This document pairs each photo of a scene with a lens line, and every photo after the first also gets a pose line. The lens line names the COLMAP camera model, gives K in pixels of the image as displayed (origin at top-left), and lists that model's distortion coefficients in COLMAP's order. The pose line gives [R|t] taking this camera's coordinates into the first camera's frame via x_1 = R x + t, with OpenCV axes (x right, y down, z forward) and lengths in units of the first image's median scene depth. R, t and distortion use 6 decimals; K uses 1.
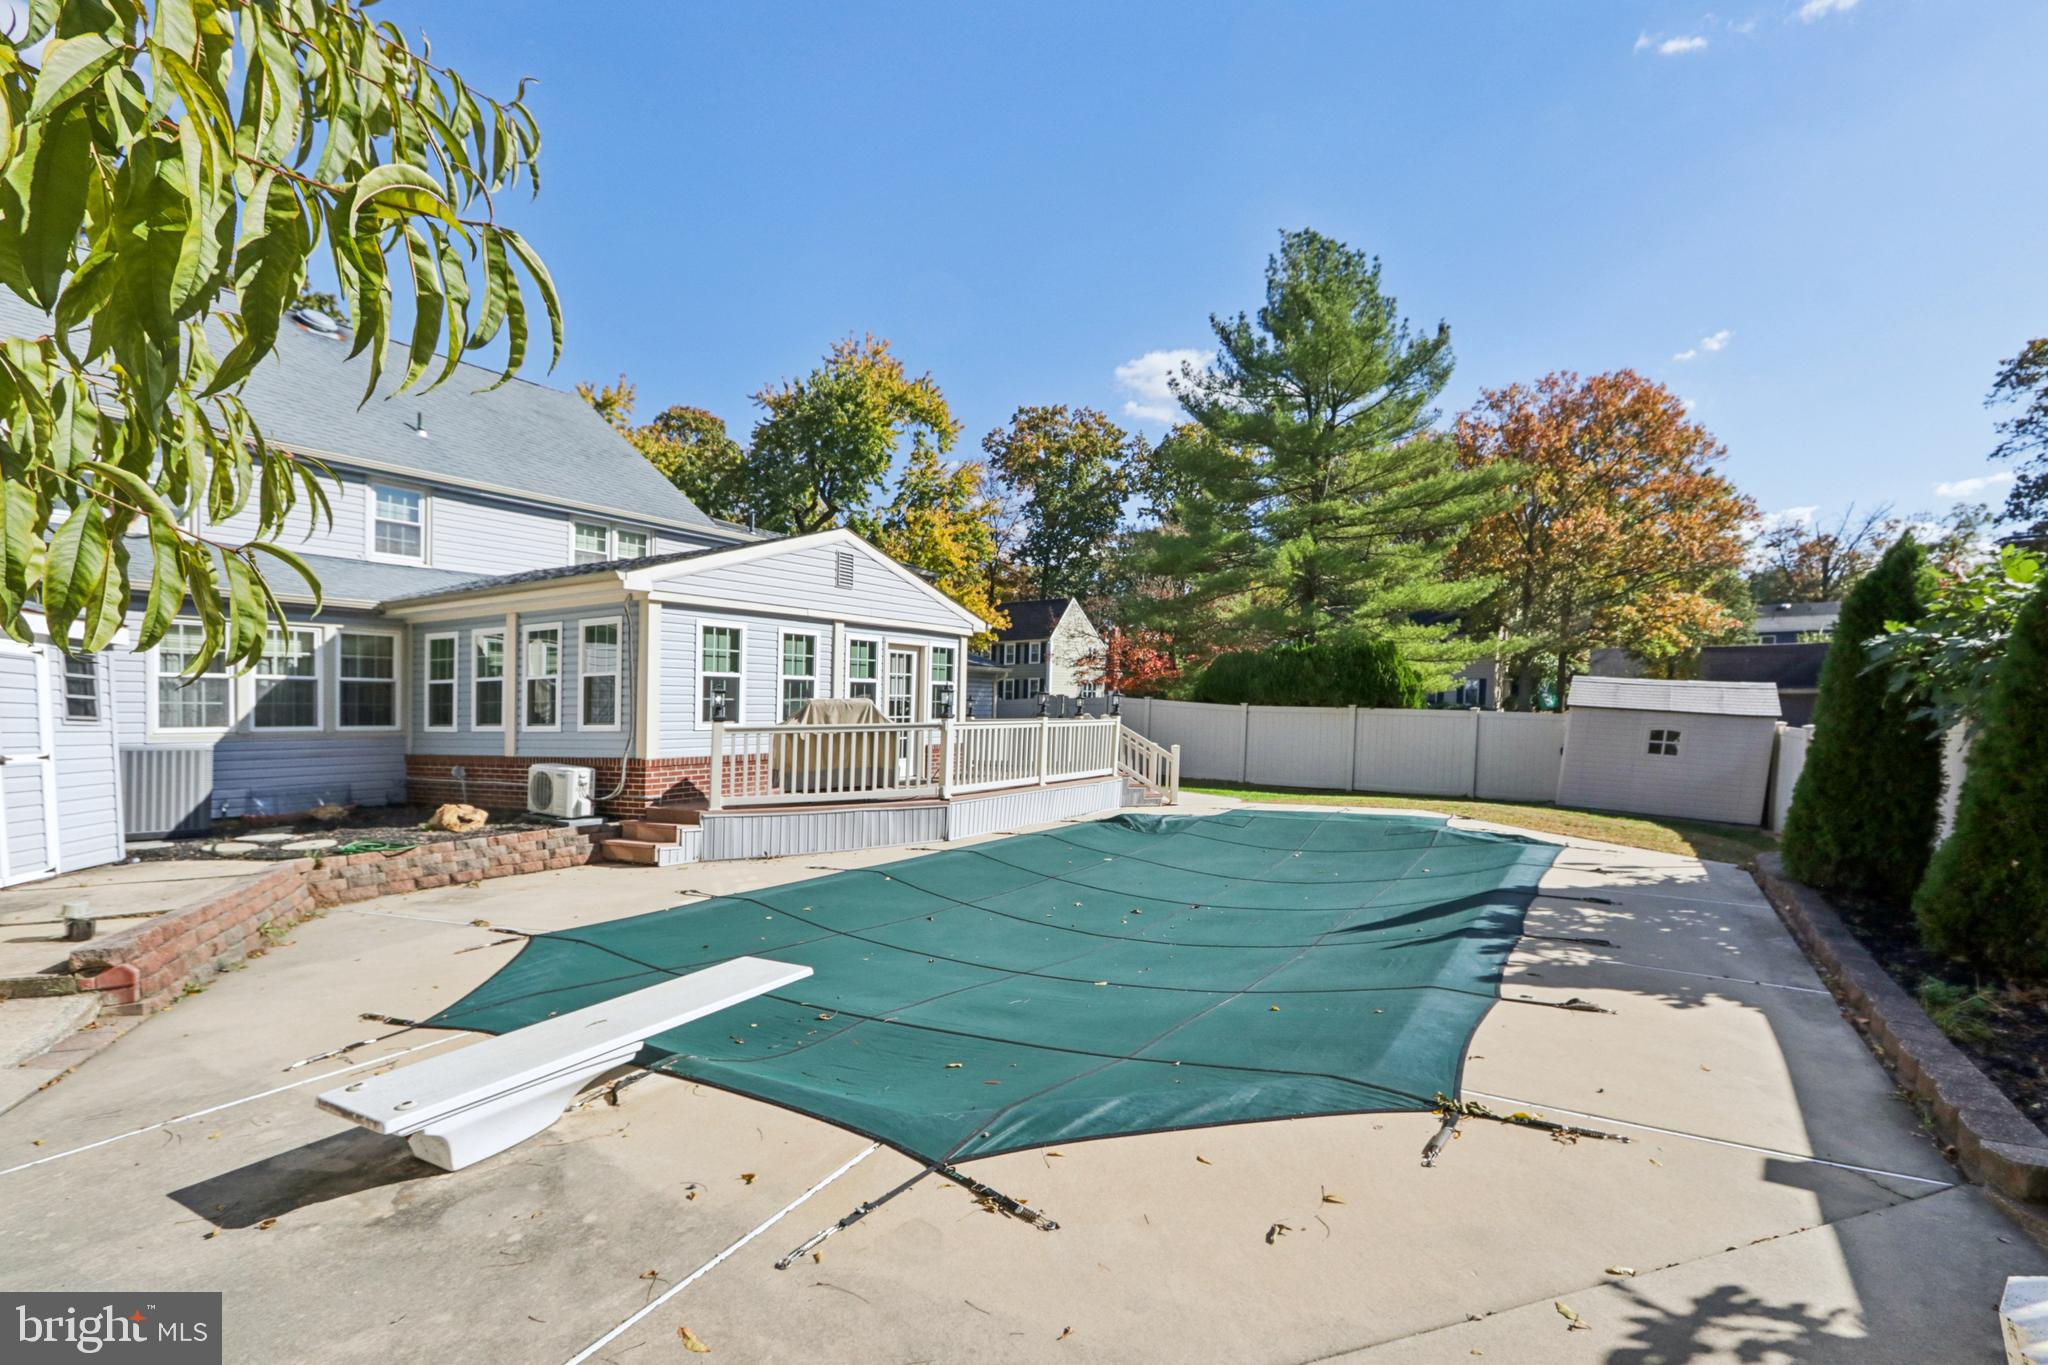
lens RADIAL K [[960.7, 0, 1023.5], [0, 960.7, 763.1], [0, 0, 1]] dist [-0.000871, 0.000777]
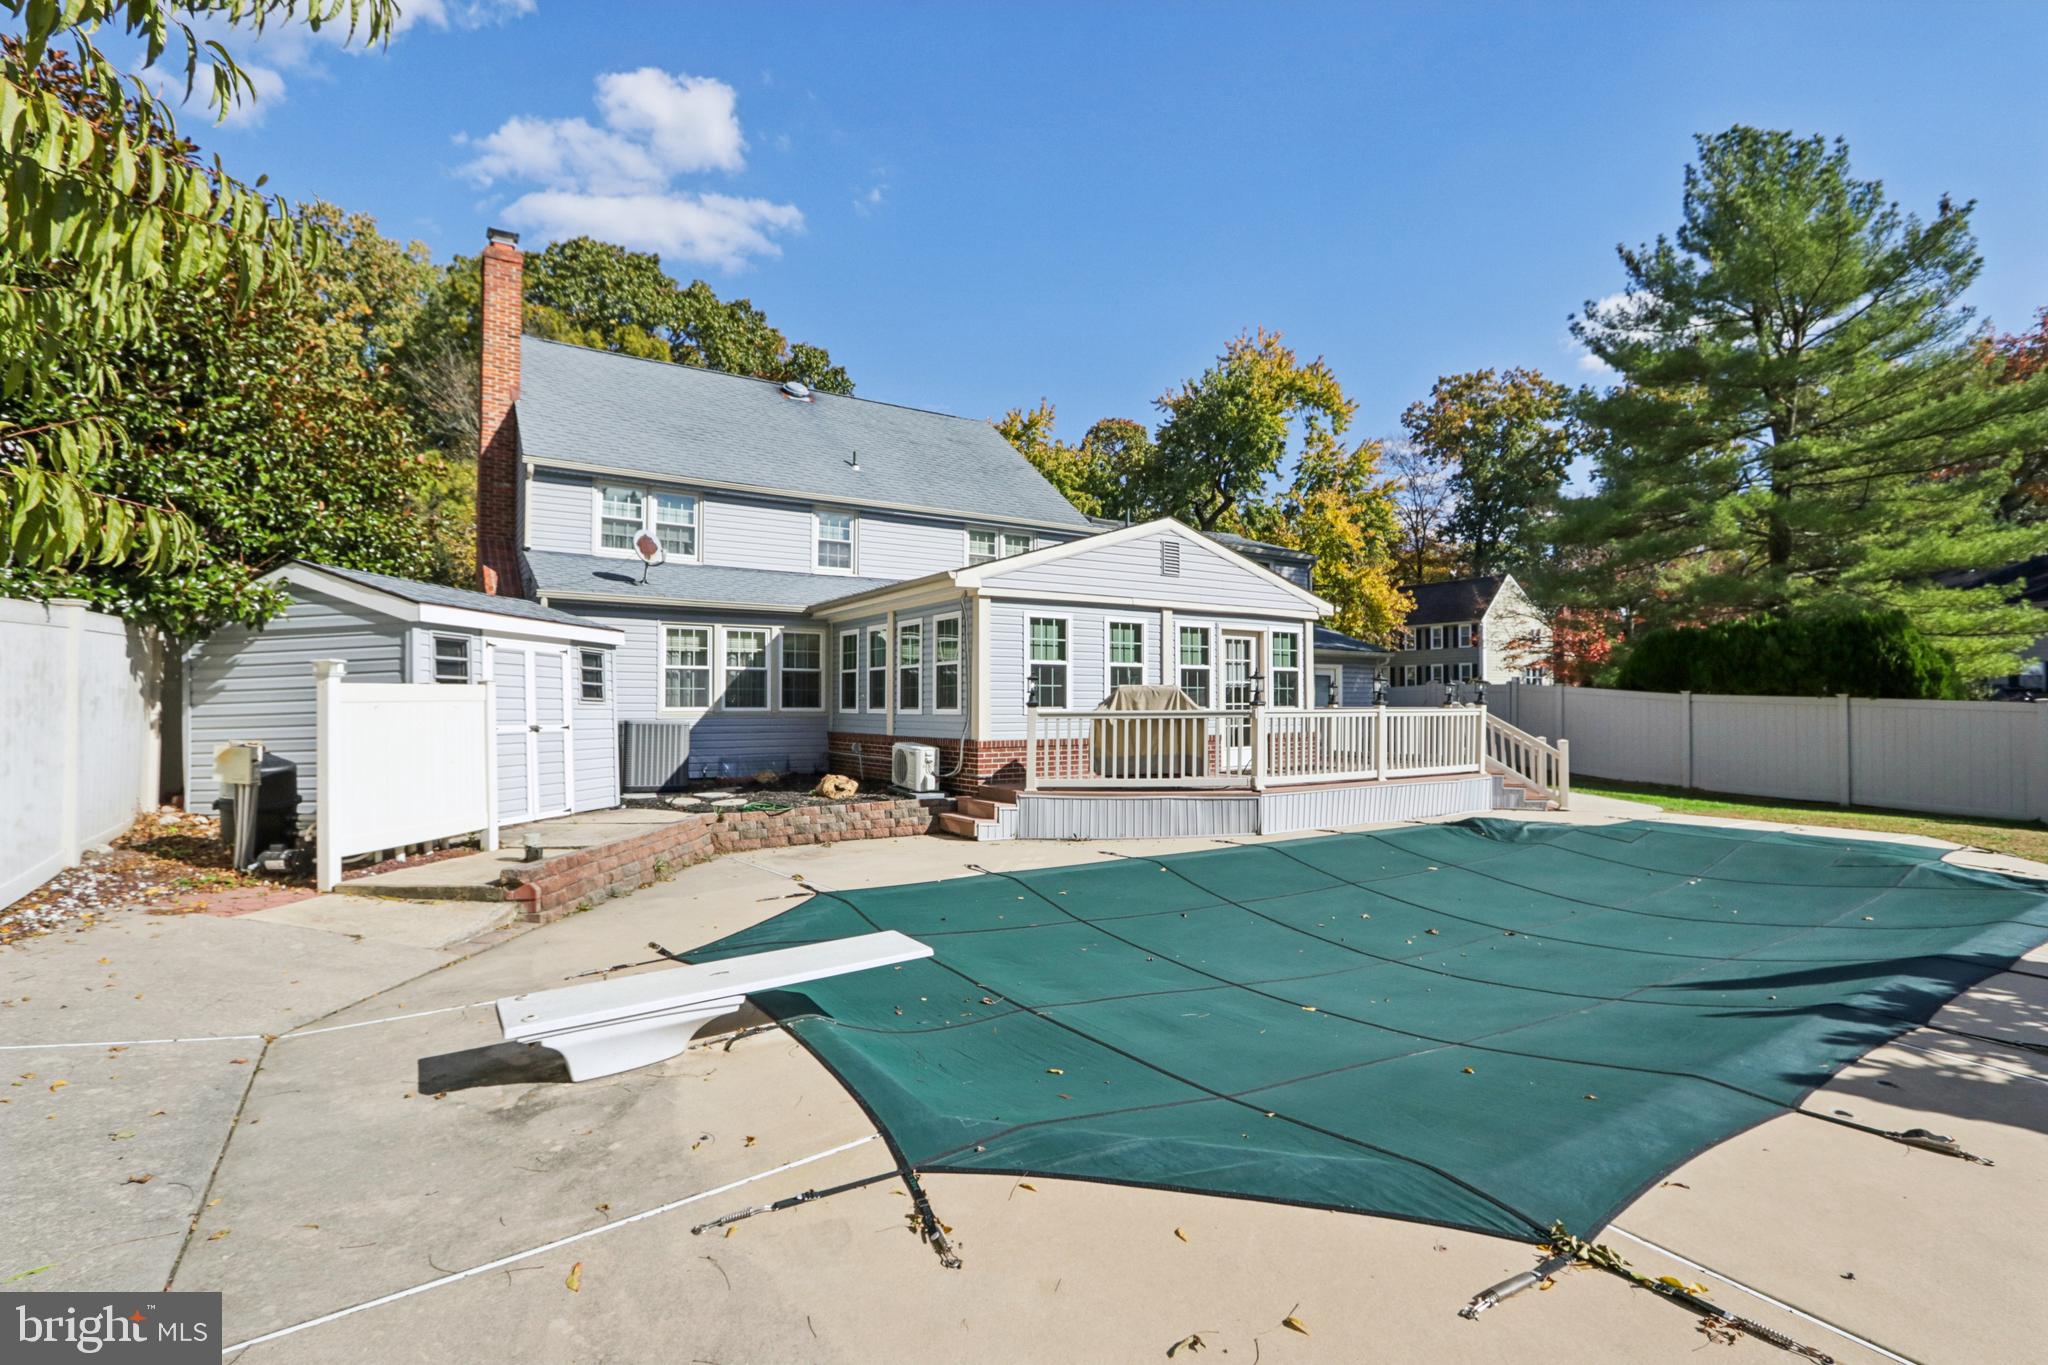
lens RADIAL K [[951.7, 0, 1019.6], [0, 951.7, 669.9], [0, 0, 1]] dist [-0.017587, 0.001153]
pose [[0.898904, -0.006347, -0.438101, 0.109816], [-0.030367, 0.996588, -0.076745, -0.002225], [0.437093, 0.082290, 0.895644, 0.041814]]
